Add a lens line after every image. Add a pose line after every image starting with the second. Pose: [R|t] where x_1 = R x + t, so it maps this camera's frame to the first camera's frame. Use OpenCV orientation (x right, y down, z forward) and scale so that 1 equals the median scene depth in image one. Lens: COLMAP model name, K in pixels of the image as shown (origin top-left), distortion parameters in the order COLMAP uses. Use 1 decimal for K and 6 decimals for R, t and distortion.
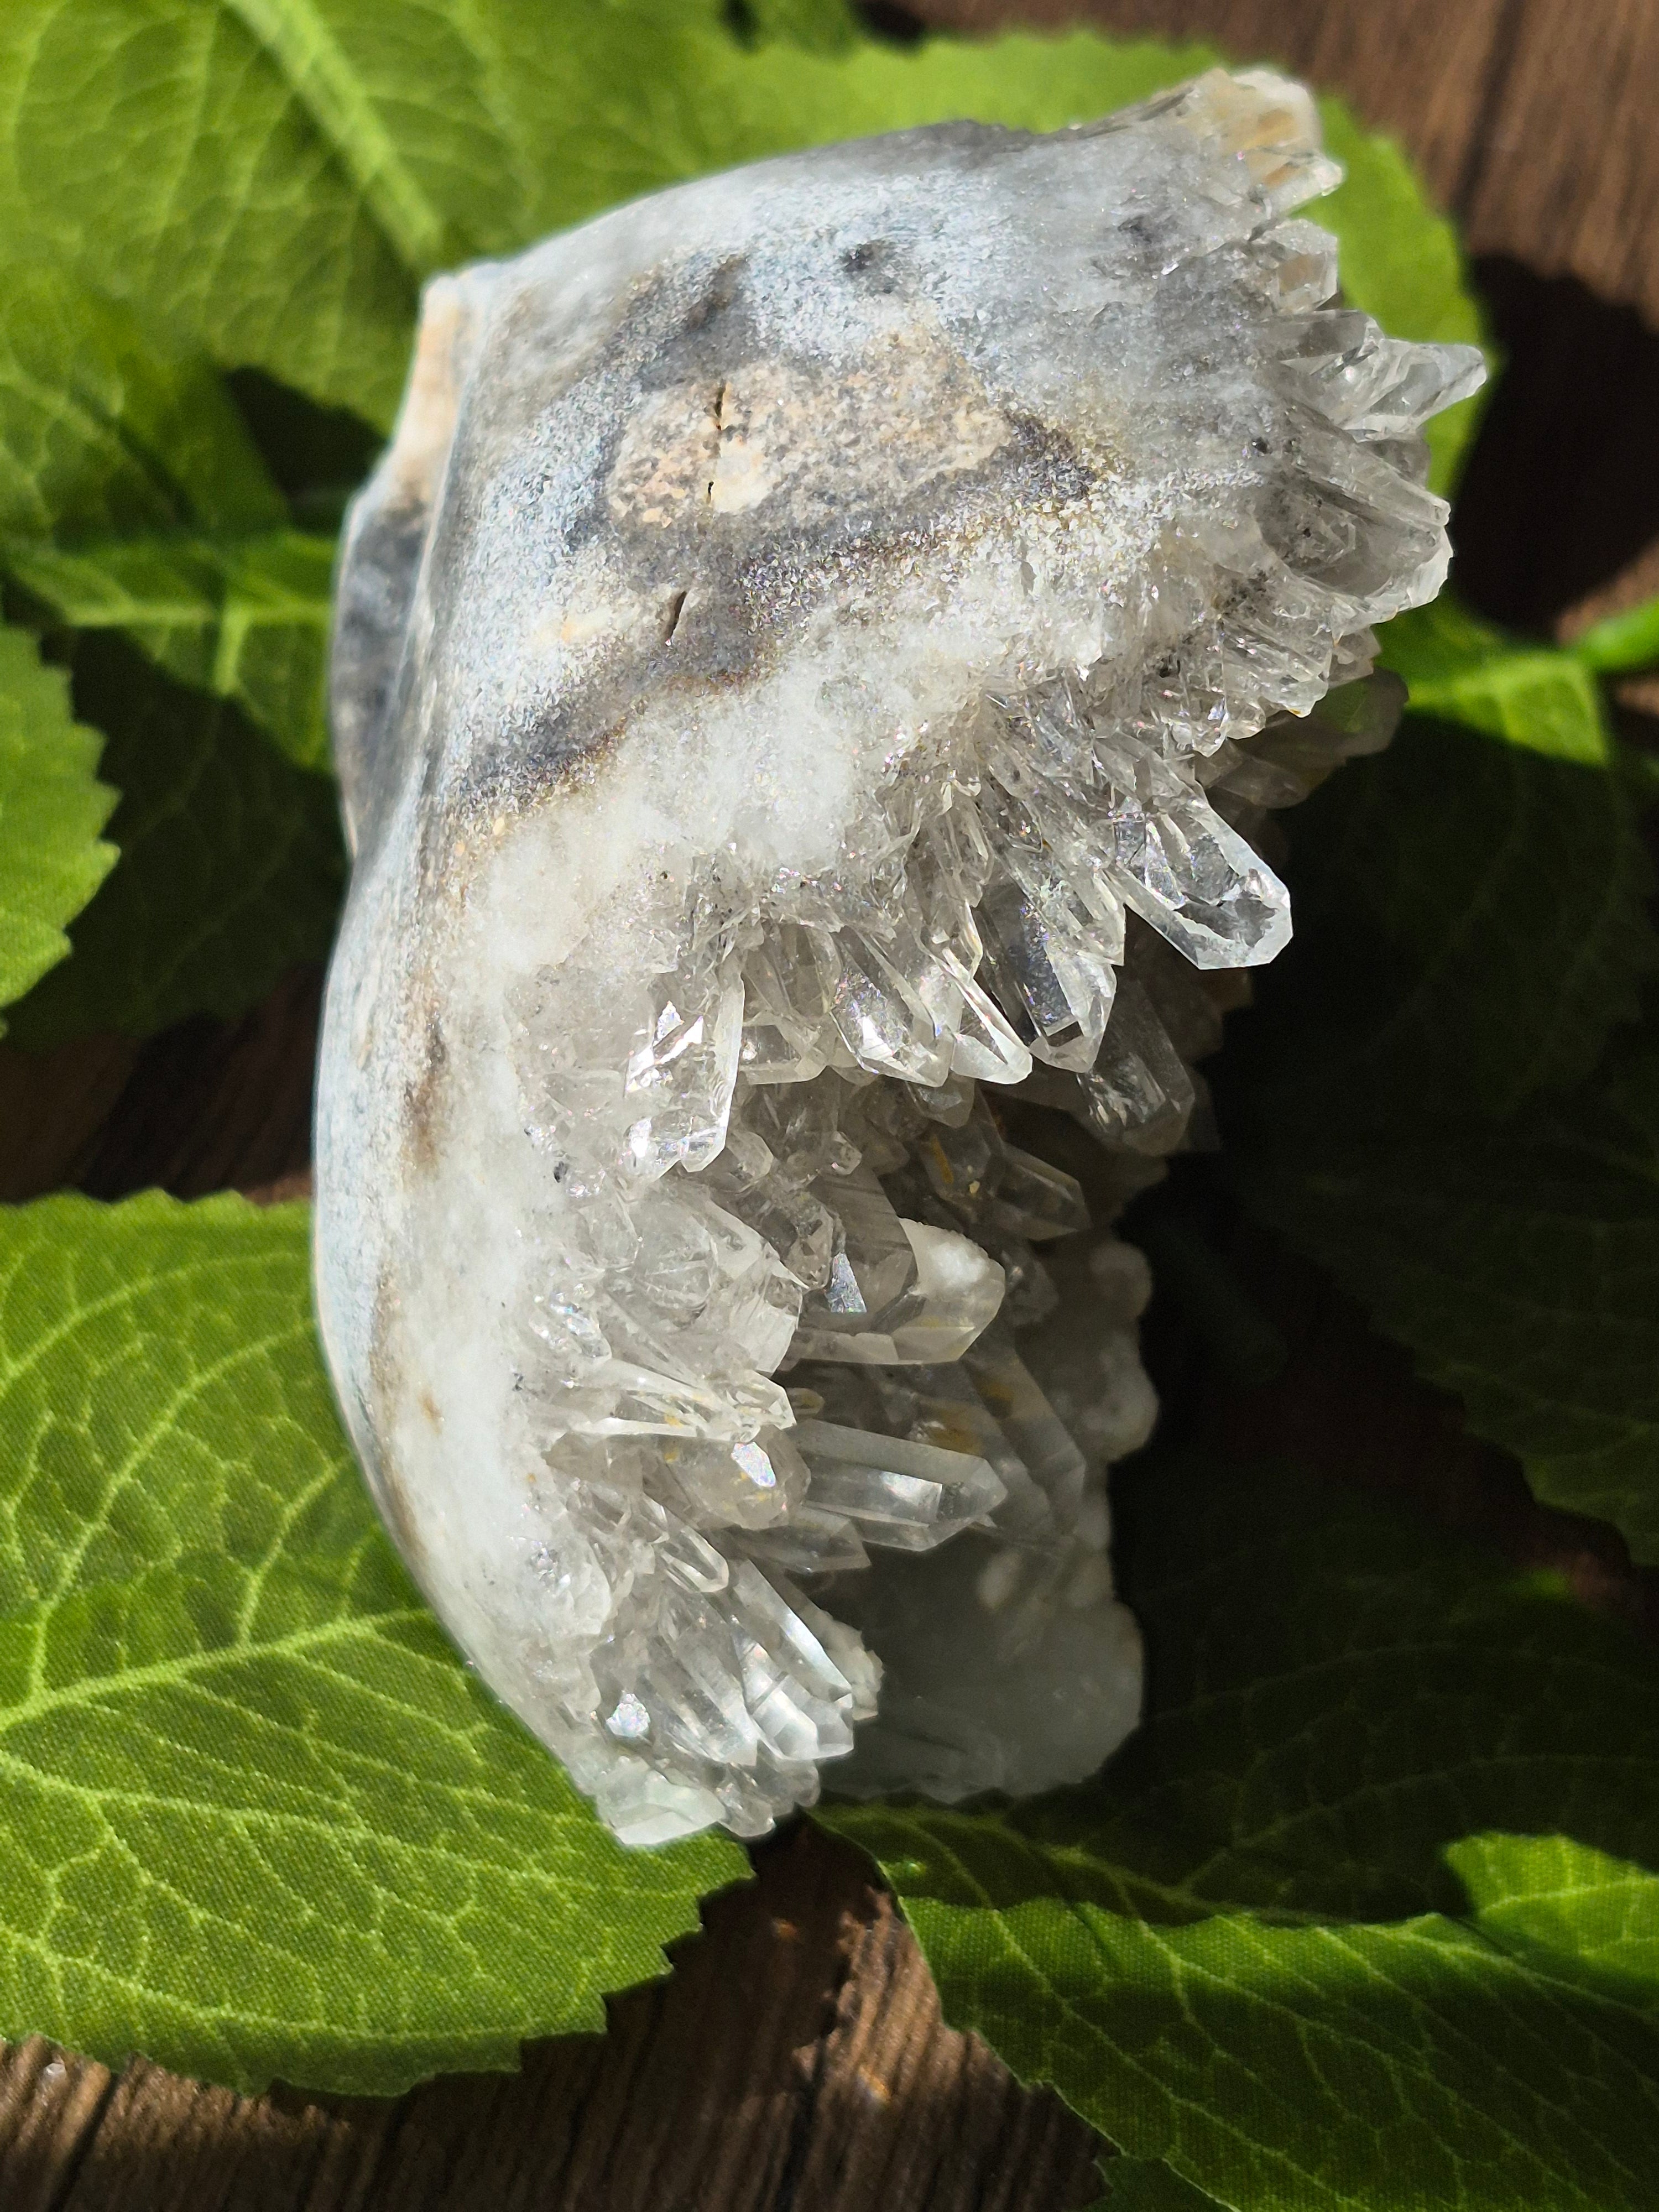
lens RADIAL K [[4966.1, 0, 831.6], [0, 4966.1, 960.6], [0, 0, 1]] dist [0.259542, -2.662044]
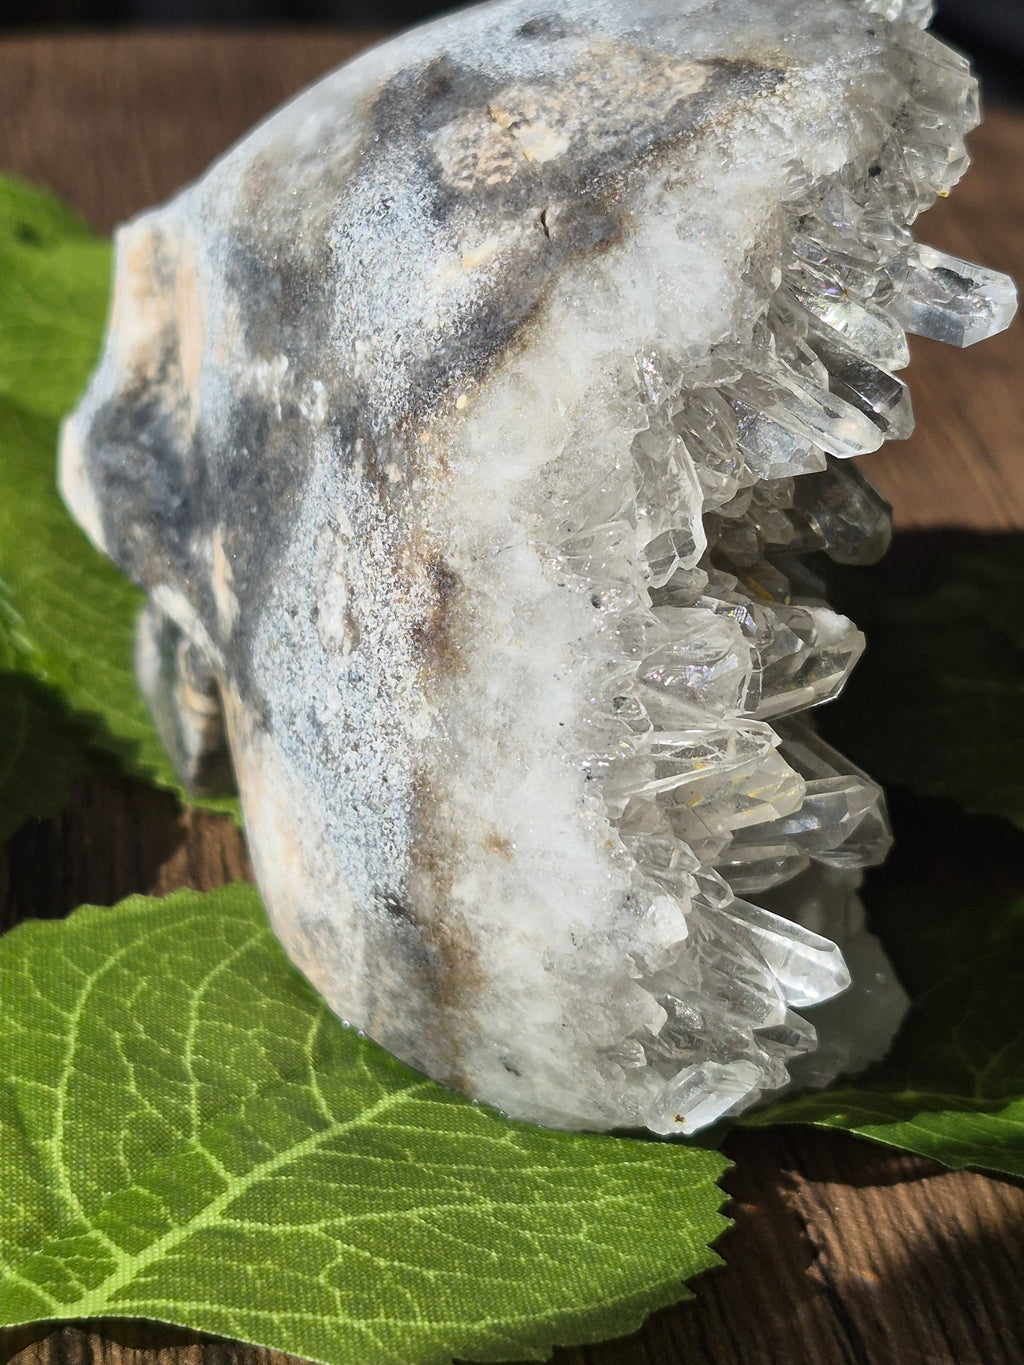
lens RADIAL K [[3064.5, 0, 513.3], [0, 3064.5, 592.8], [0, 0, 1]] dist [0.259542, -2.662044]
pose [[0.906247, -0.239720, 0.348211, -0.369926], [0.310577, 0.936348, -0.163689, 0.171448], [-0.286808, 0.256489, 0.923014, 0.194982]]
